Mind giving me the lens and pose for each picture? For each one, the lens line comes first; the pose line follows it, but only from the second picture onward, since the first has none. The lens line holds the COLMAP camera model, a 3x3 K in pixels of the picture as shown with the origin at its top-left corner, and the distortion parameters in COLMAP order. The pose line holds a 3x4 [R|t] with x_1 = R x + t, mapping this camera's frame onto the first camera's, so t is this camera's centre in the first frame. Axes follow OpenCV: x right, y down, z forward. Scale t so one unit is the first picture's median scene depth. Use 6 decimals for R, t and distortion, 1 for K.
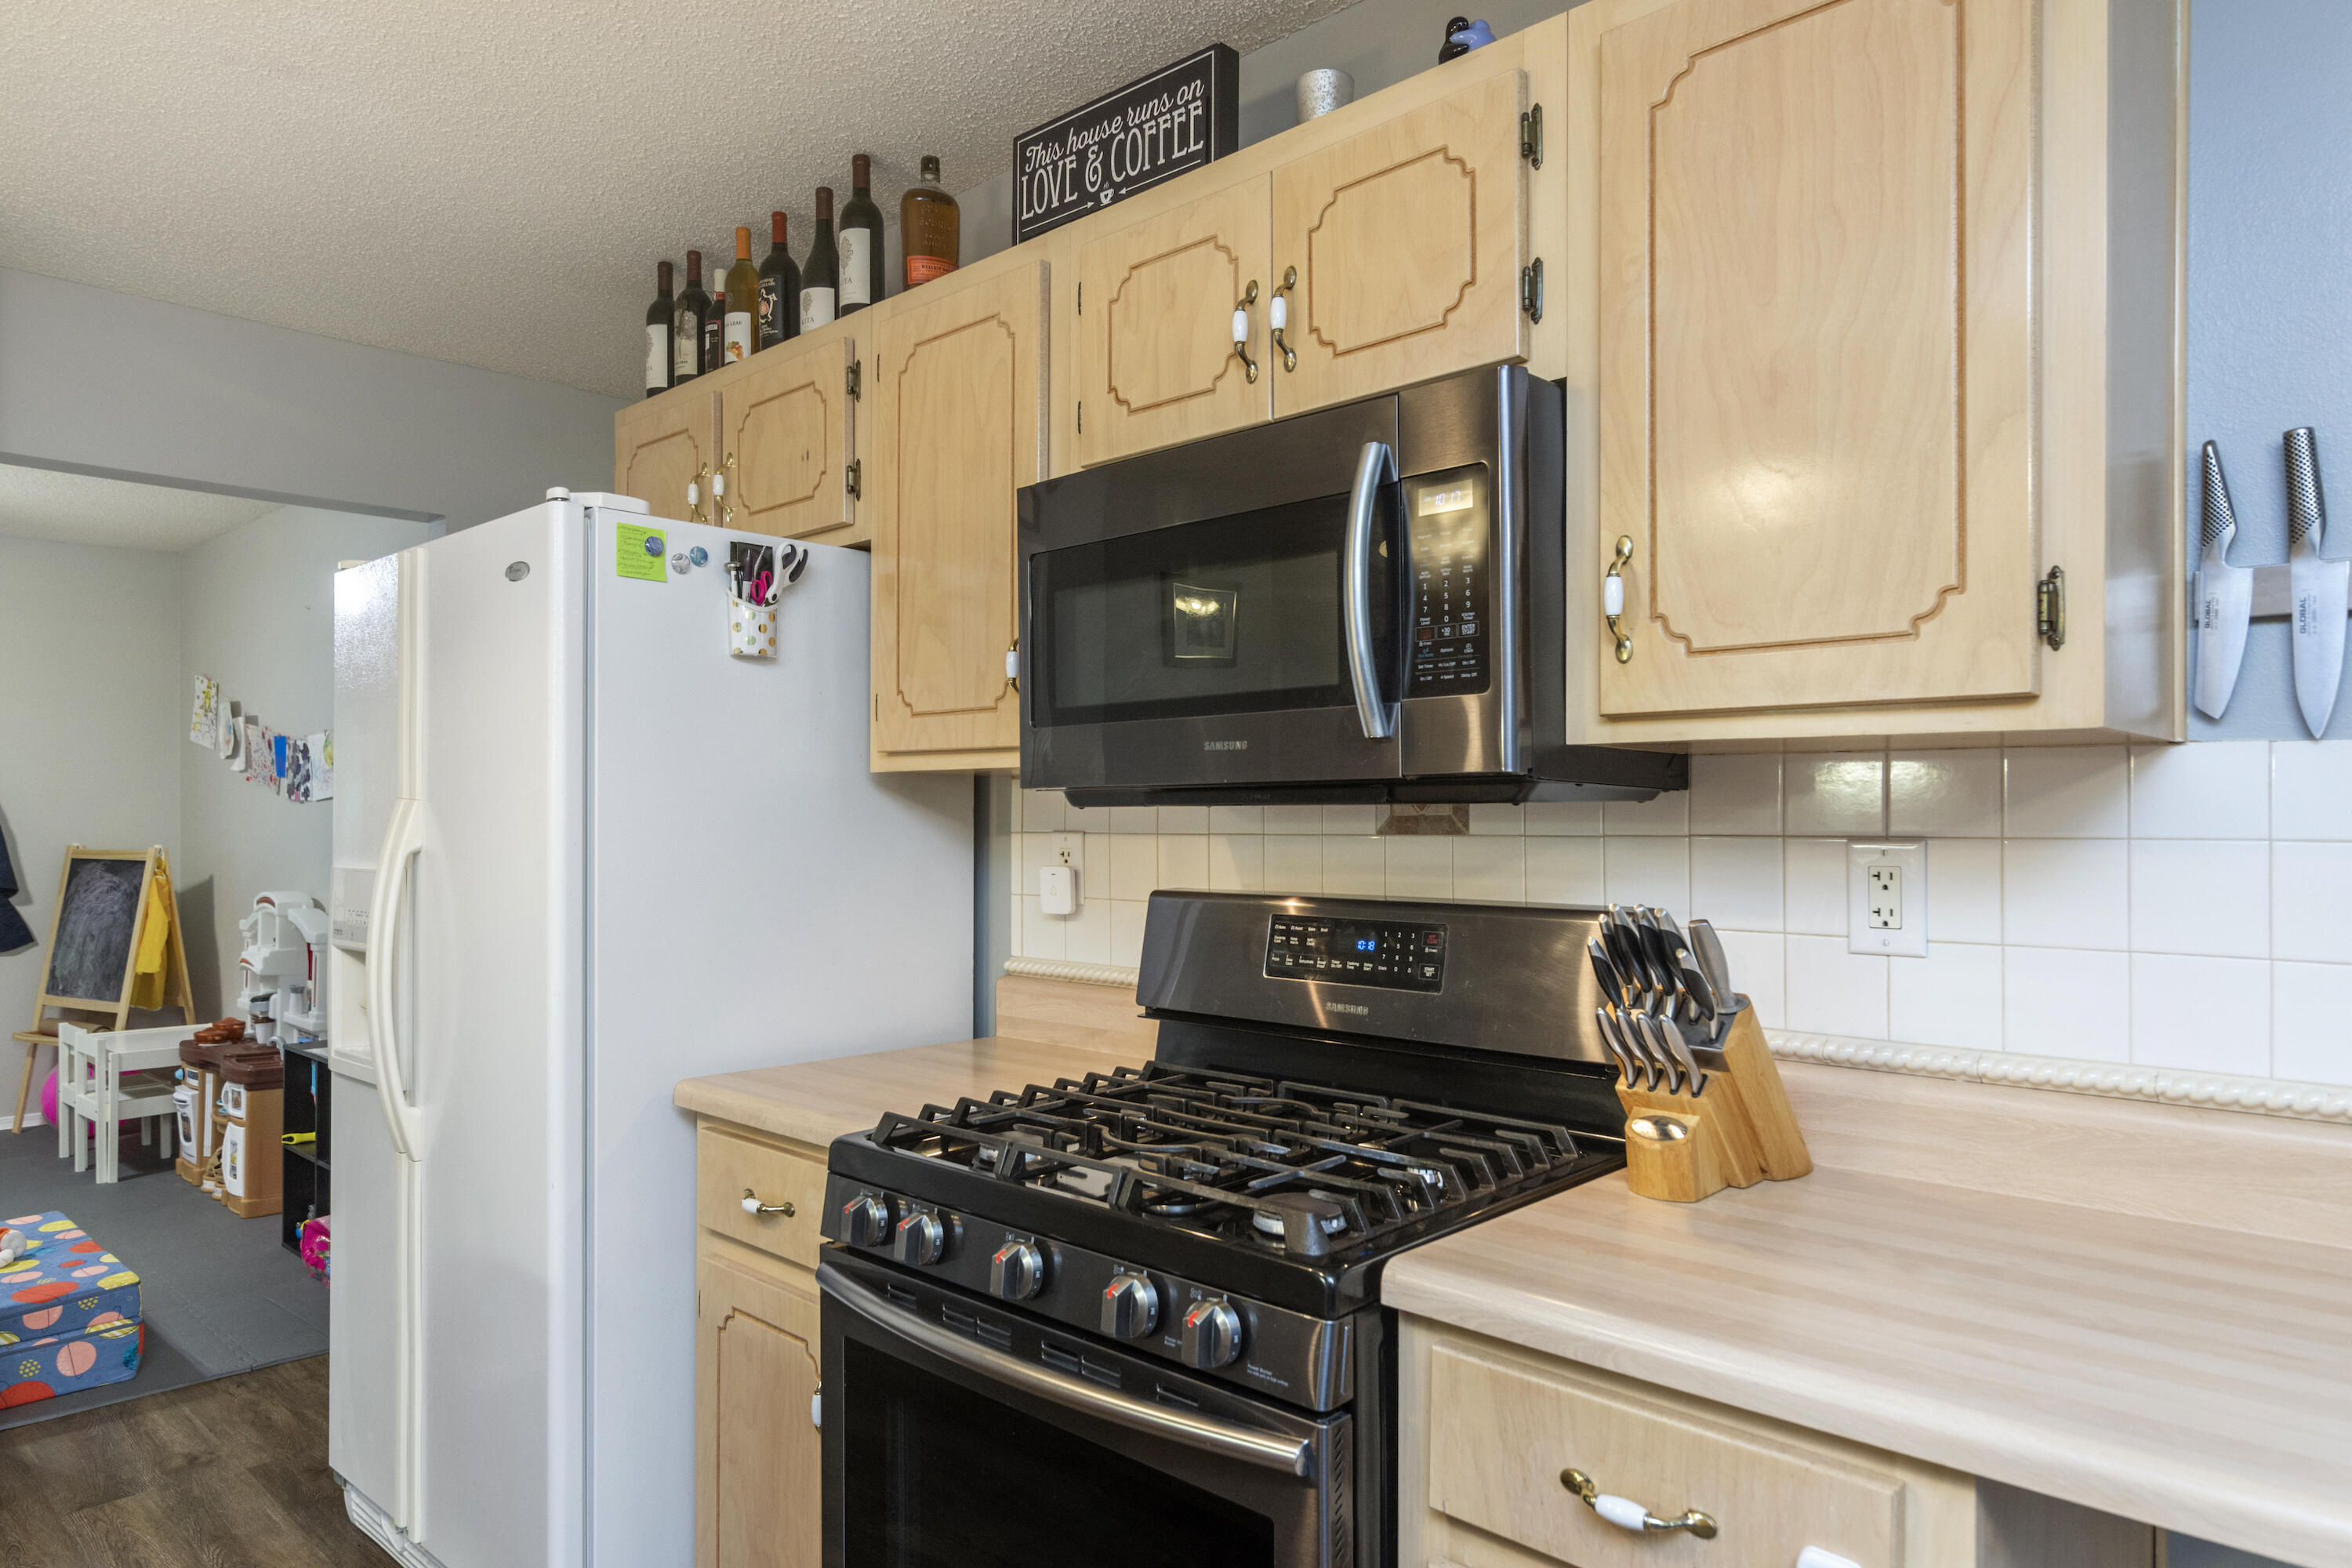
lens RADIAL K [[1460.3, 0, 1175.2], [0, 1460.3, 807.7], [0, 0, 1]] dist [0.001937, 0.000715]
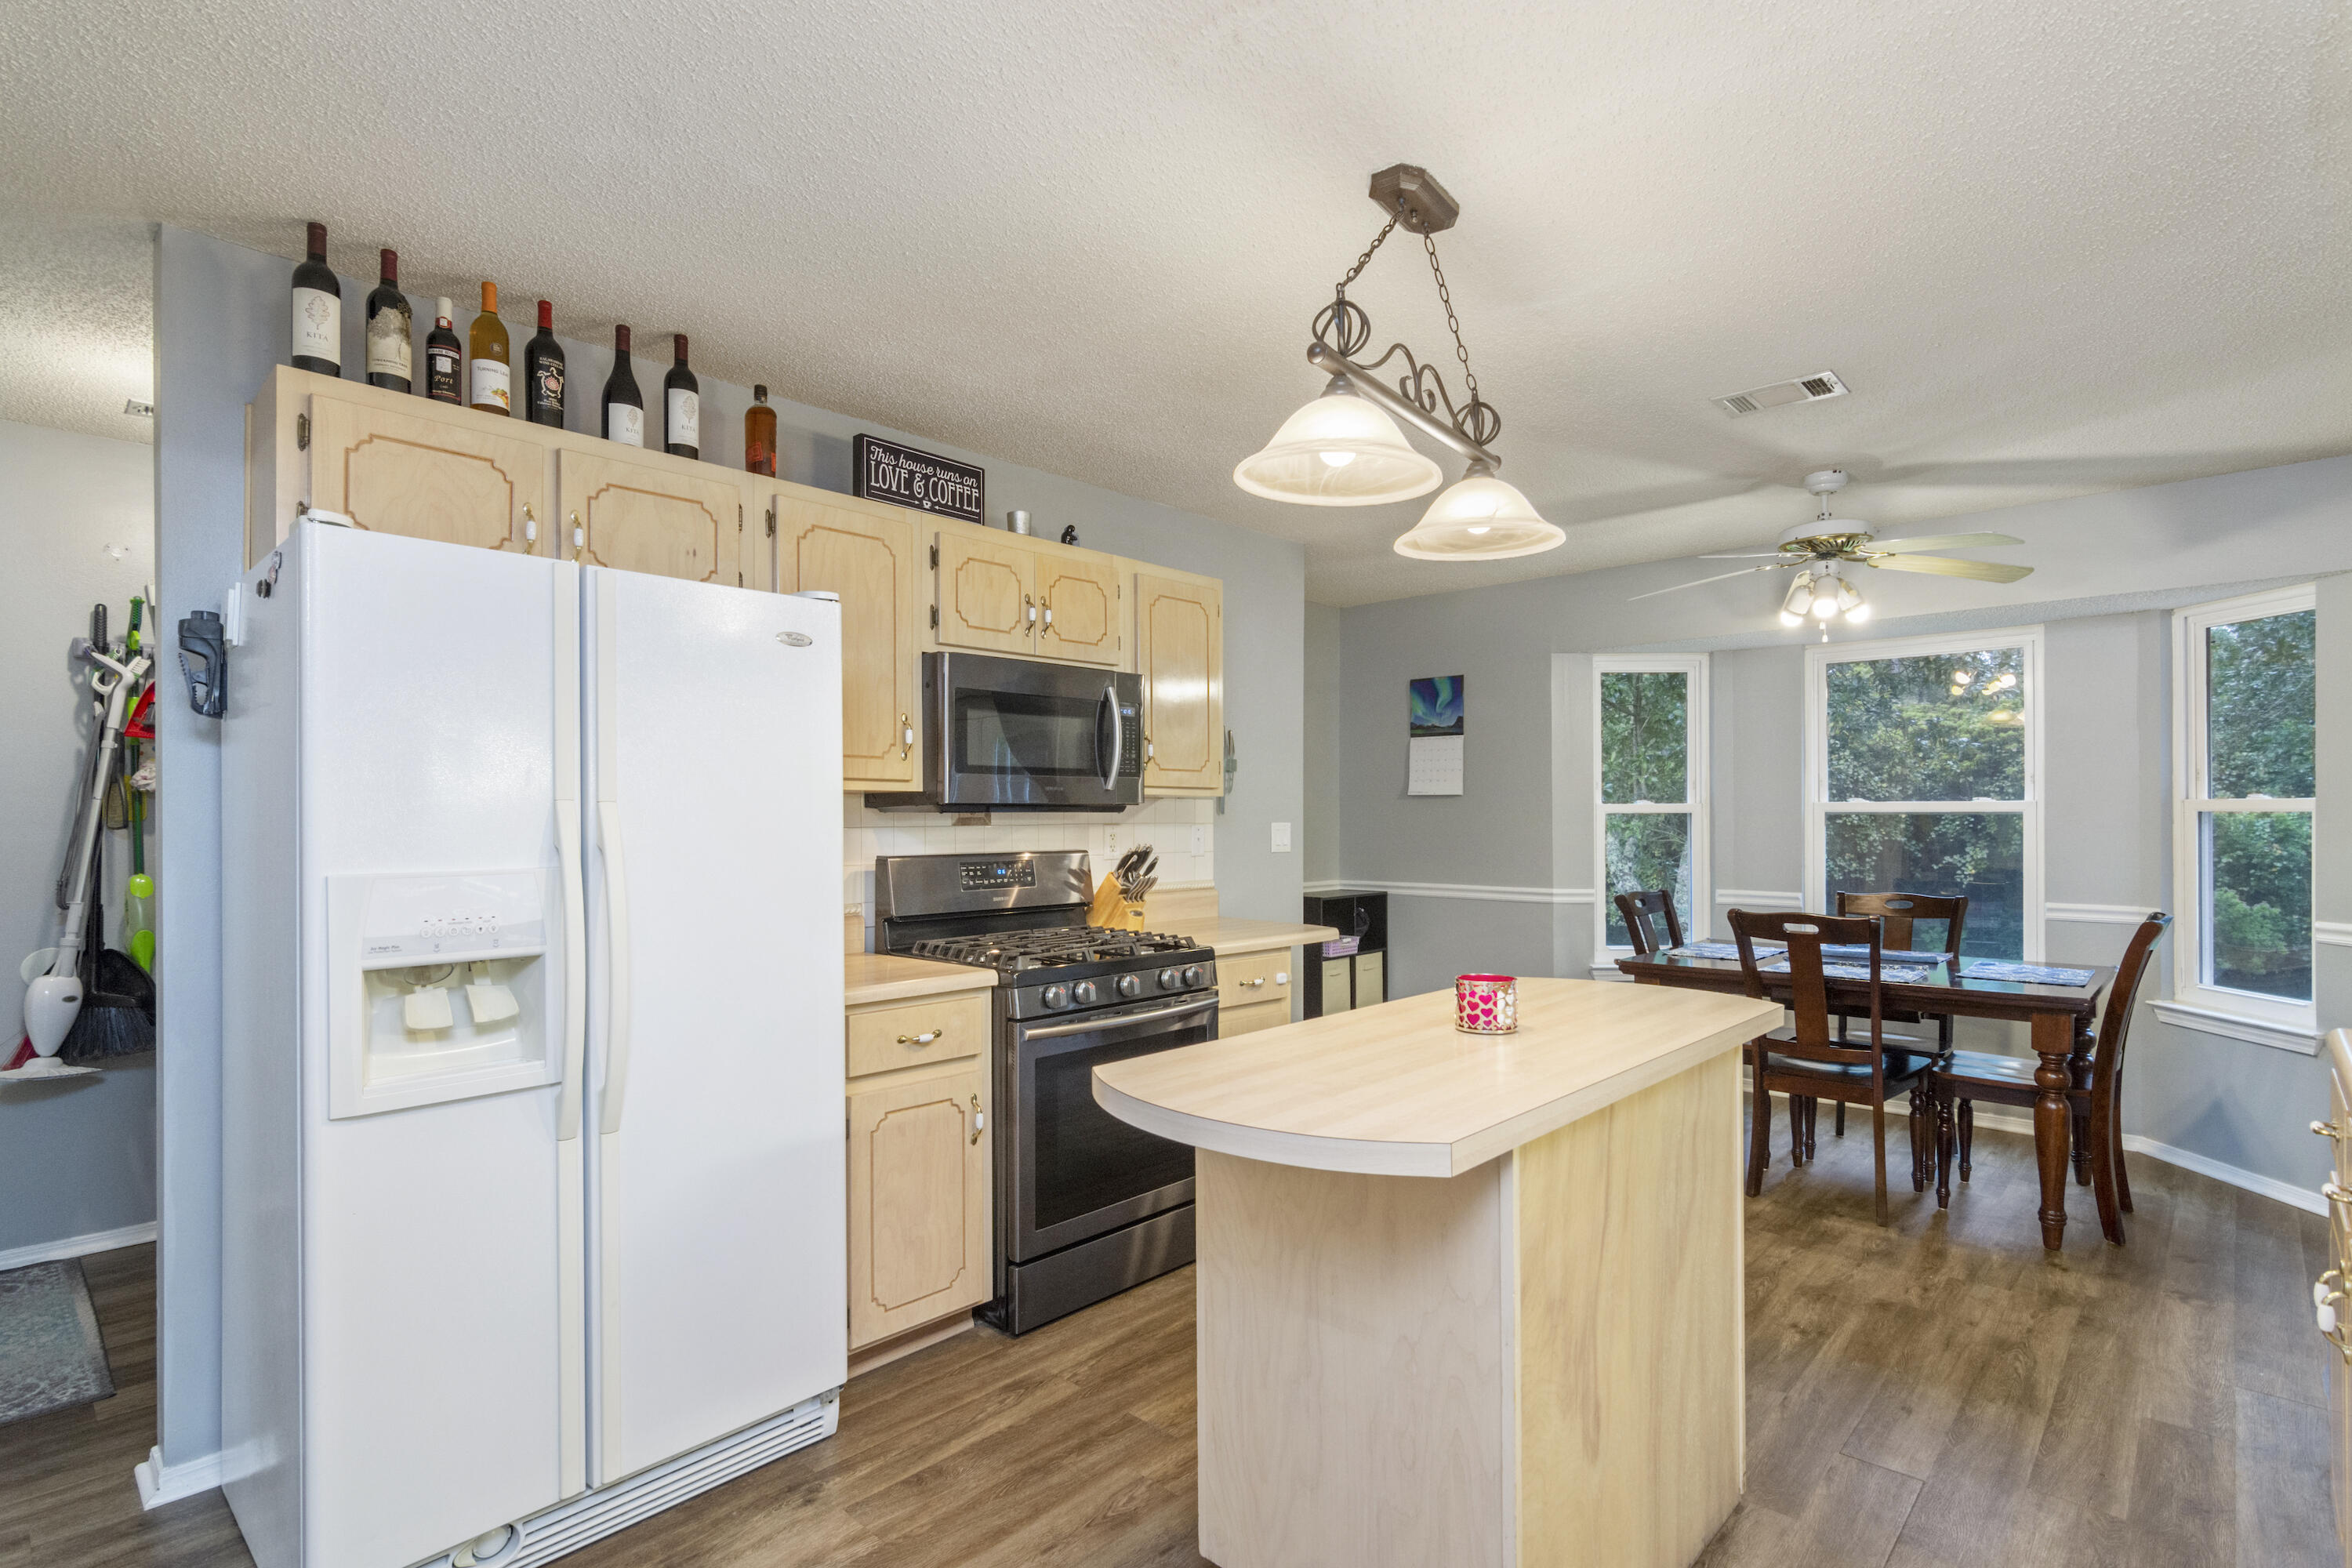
lens RADIAL K [[1129.7, 0, 1180.8], [0, 1129.7, 814.0], [0, 0, 1]] dist [0.000892, 0.000585]
pose [[-0.007354, 0.004778, 0.999962, -1.605453], [-0.000590, 0.999988, -0.004782, 0.008116], [-0.999973, -0.000625, -0.007351, 0.679471]]
